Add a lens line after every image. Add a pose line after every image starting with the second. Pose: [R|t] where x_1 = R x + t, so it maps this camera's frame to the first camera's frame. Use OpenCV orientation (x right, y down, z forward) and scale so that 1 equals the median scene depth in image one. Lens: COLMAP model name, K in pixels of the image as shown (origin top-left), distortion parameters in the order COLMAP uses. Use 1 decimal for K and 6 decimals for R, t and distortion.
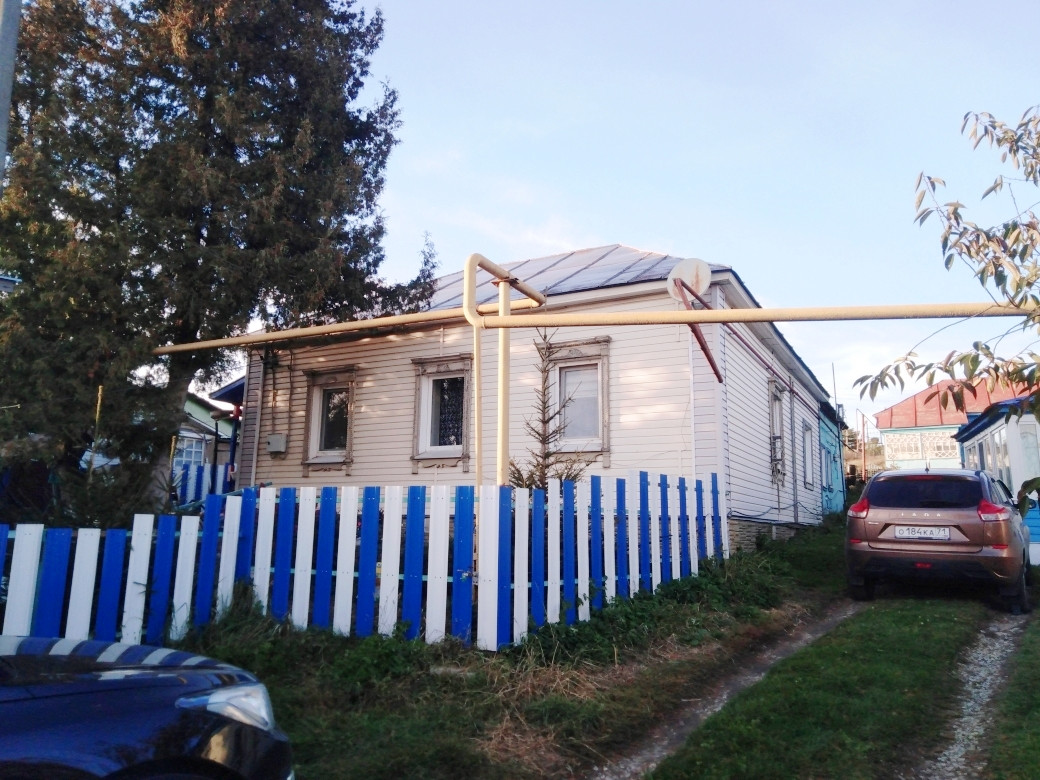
lens RADIAL K [[752.4, 0, 520.0], [0, 752.4, 390.0], [0, 0, 1]] dist [-0.004848, -0.002106]
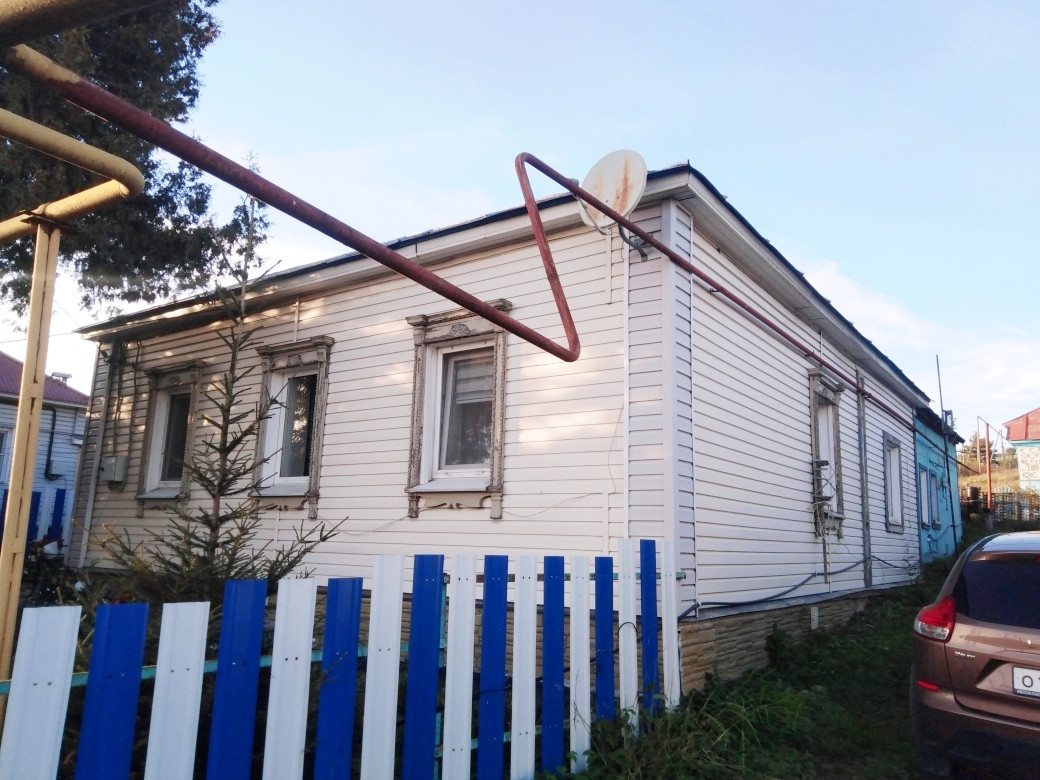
lens RADIAL K [[772.8, 0, 520.0], [0, 772.8, 390.0], [0, 0, 1]] dist [0.008169, 0.000842]
pose [[0.992370, -0.010848, -0.122815, 0.163638], [0.009356, 0.999875, -0.012718, 0.007099], [0.122937, 0.011472, 0.992348, 0.306965]]
